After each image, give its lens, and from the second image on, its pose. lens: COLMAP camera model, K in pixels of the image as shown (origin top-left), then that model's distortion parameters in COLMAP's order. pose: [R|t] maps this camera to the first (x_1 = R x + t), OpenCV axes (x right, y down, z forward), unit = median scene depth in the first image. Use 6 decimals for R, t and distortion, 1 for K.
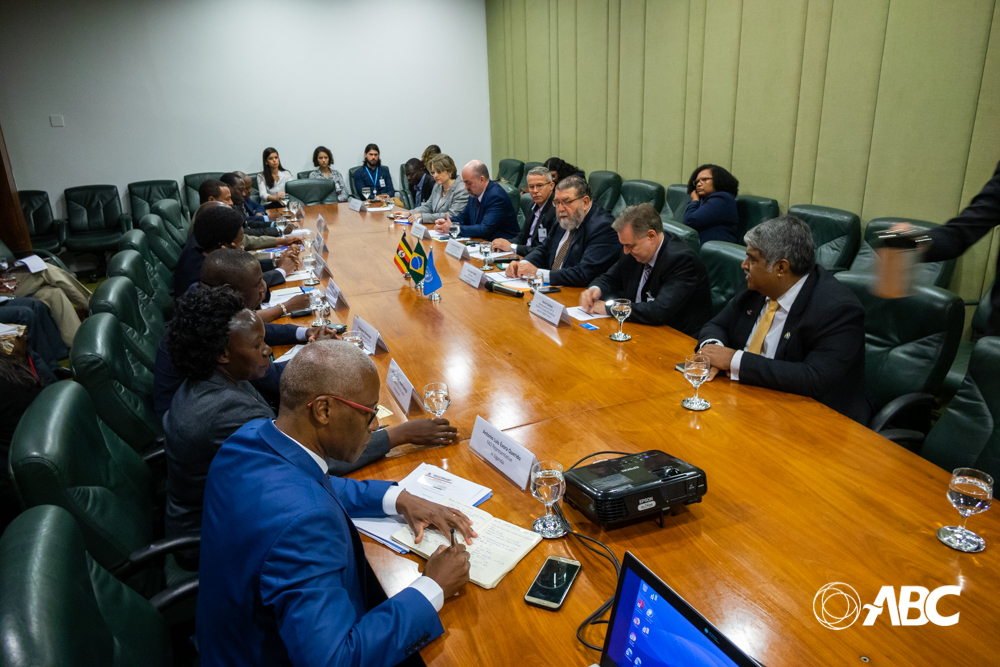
lens RADIAL K [[681.3, 0, 500.0], [0, 681.3, 333.5], [0, 0, 1]] dist [-0.001778, -0.005042]
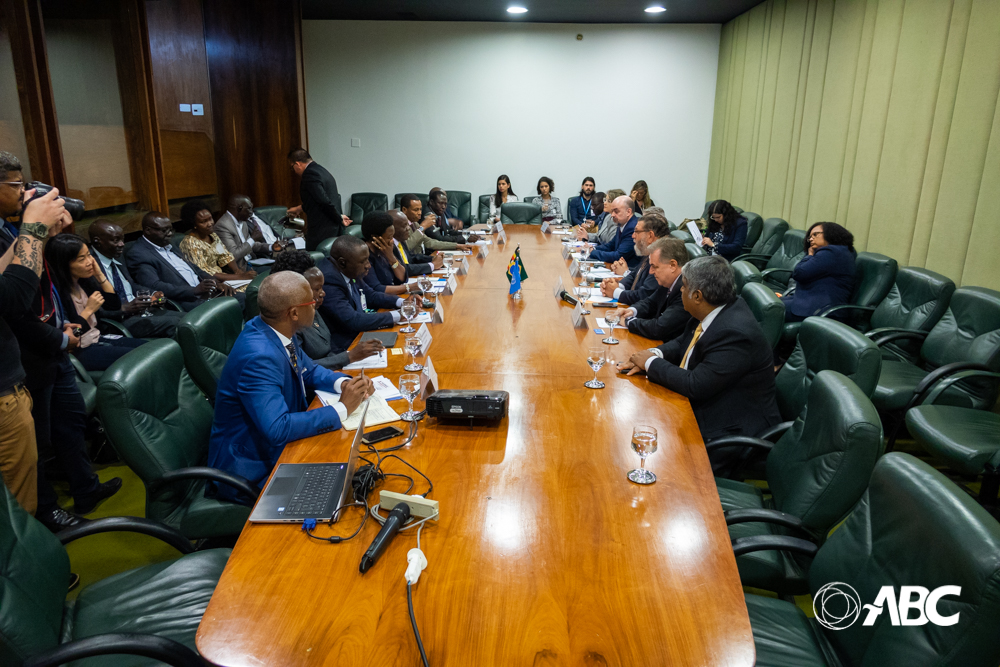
lens RADIAL K [[681.3, 0, 500.0], [0, 681.3, 333.5], [0, 0, 1]] dist [-0.001778, -0.005042]
pose [[0.906318, 0.160758, -0.390825, 0.293393], [-0.178345, 0.983928, -0.008861, 0.023729], [0.383119, 0.077733, 0.920422, -0.141870]]
